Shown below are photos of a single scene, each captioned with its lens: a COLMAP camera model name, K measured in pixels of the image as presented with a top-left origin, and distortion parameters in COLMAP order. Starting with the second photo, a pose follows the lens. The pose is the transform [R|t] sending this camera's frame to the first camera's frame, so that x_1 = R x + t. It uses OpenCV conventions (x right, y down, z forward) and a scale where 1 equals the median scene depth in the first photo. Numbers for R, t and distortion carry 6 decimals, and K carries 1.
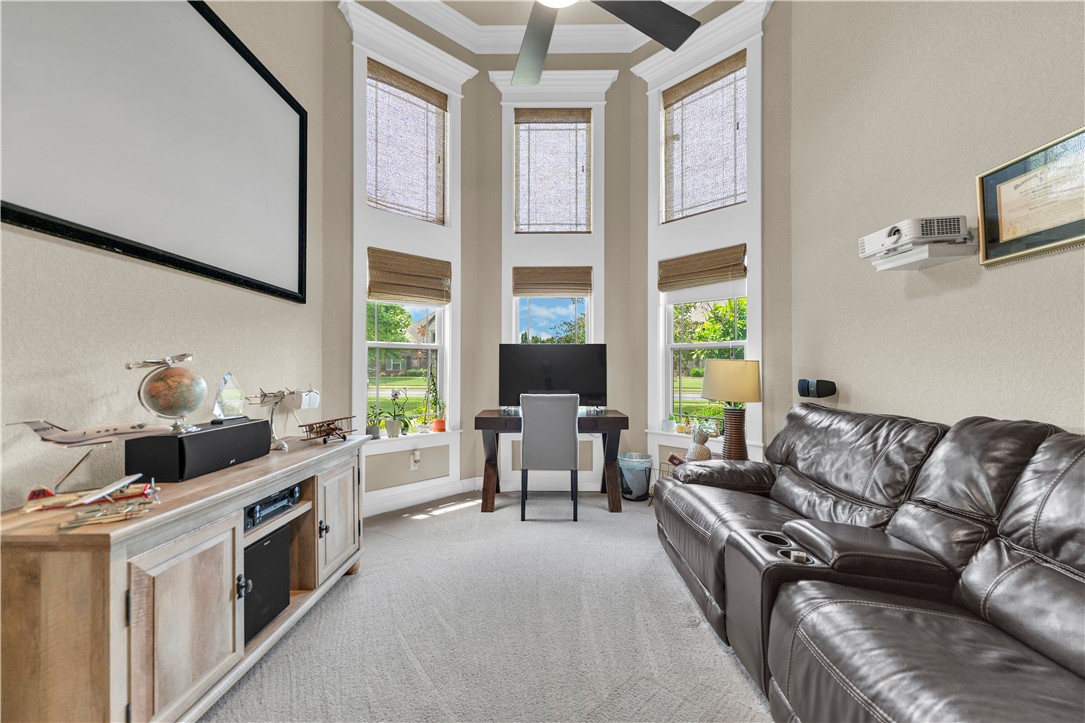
lens RADIAL K [[439.8, 0, 536.5], [0, 439.8, 362.1], [0, 0, 1]] dist [0.000225, 0.000119]
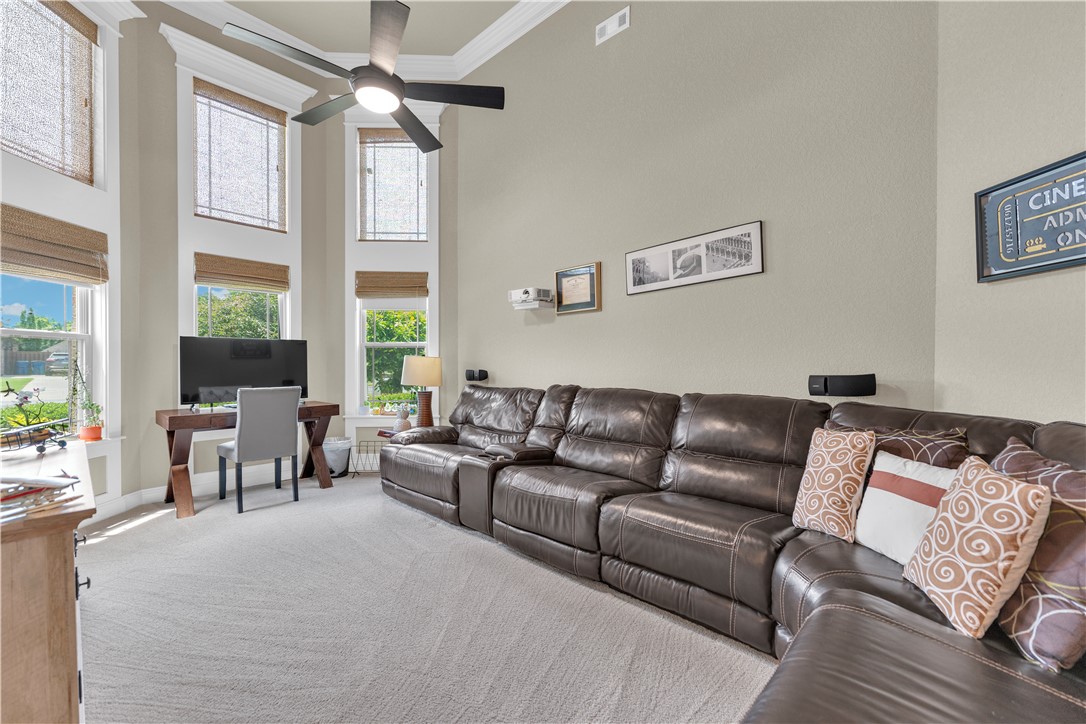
lens RADIAL K [[440.2, 0, 543.3], [0, 440.2, 360.7], [0, 0, 1]] dist [0.000225, 0.000119]
pose [[0.660977, 0.002495, 0.750402, -0.330826], [-0.008149, 0.999959, 0.003853, -0.000786], [-0.750362, -0.008662, 0.660971, -0.191531]]
